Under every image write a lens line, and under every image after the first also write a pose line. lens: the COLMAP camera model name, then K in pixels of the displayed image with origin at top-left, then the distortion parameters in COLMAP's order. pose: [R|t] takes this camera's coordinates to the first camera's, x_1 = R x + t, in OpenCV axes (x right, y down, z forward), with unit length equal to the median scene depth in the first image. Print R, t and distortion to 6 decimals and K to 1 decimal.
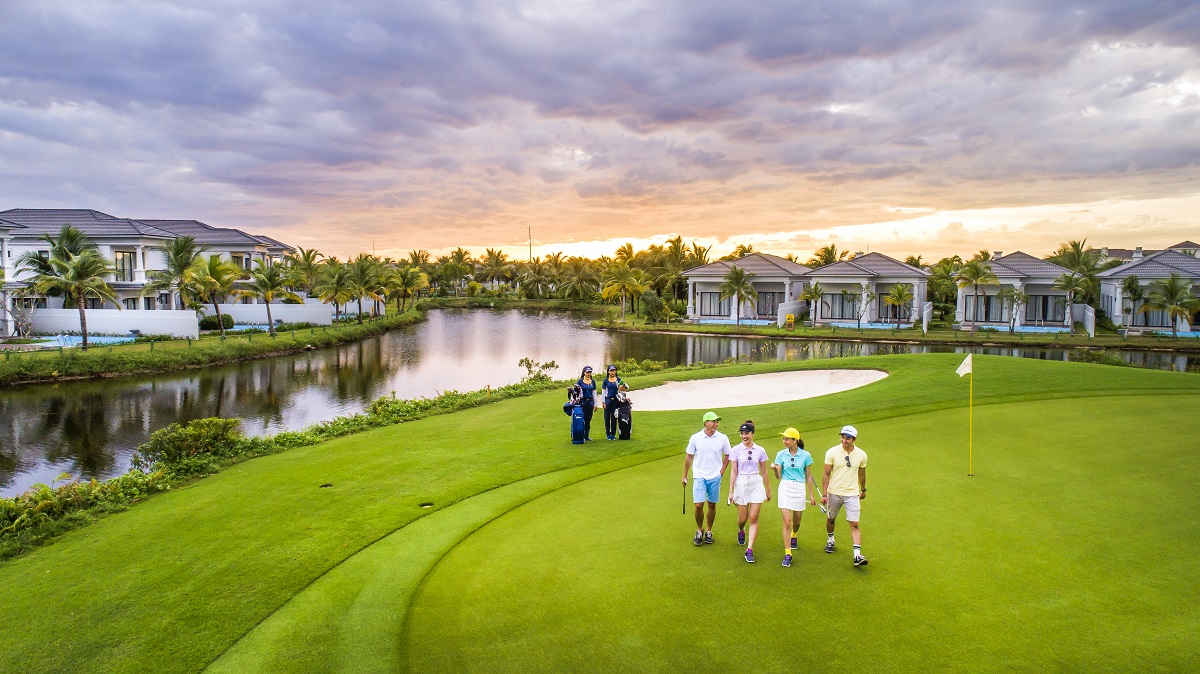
lens RADIAL K [[816.5, 0, 599.6], [0, 816.5, 335.1], [0, 0, 1]] dist [0.000219, 0.007624]
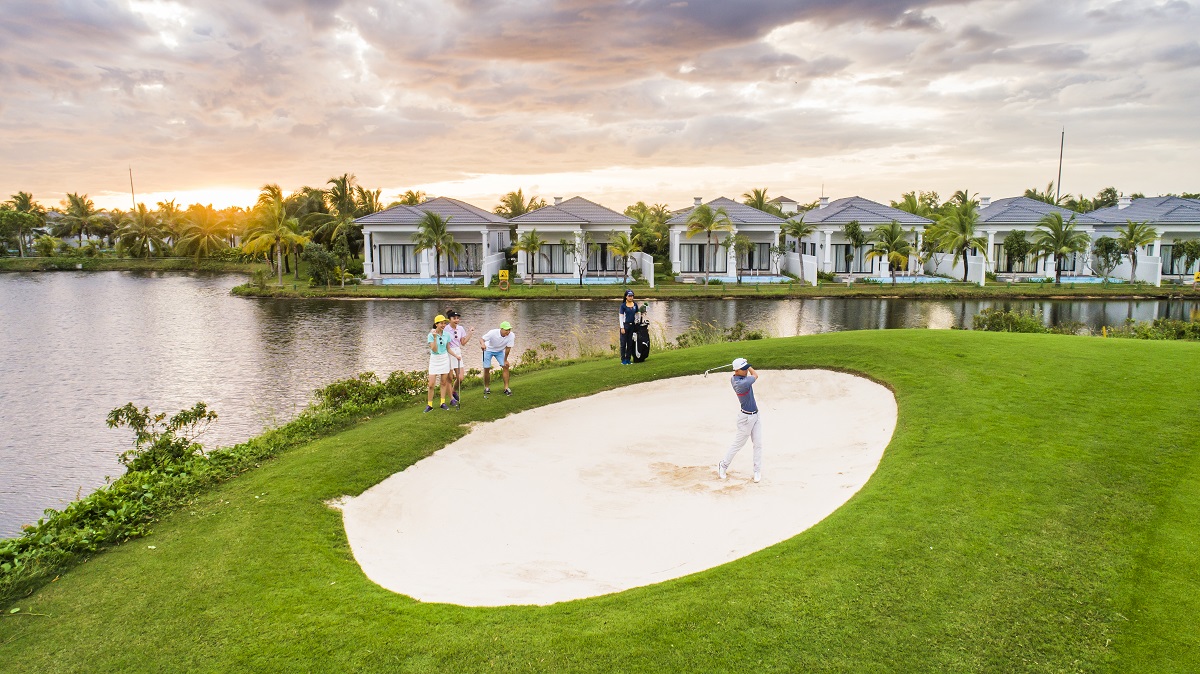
lens RADIAL K [[816.5, 0, 604.8], [0, 816.5, 338.0], [0, 0, 1]] dist [0.000219, 0.007624]
pose [[0.907545, -0.061269, 0.415462, -0.013679], [0.036163, 0.997027, 0.068038, -0.008122], [-0.418396, -0.046724, 0.907062, 0.175952]]
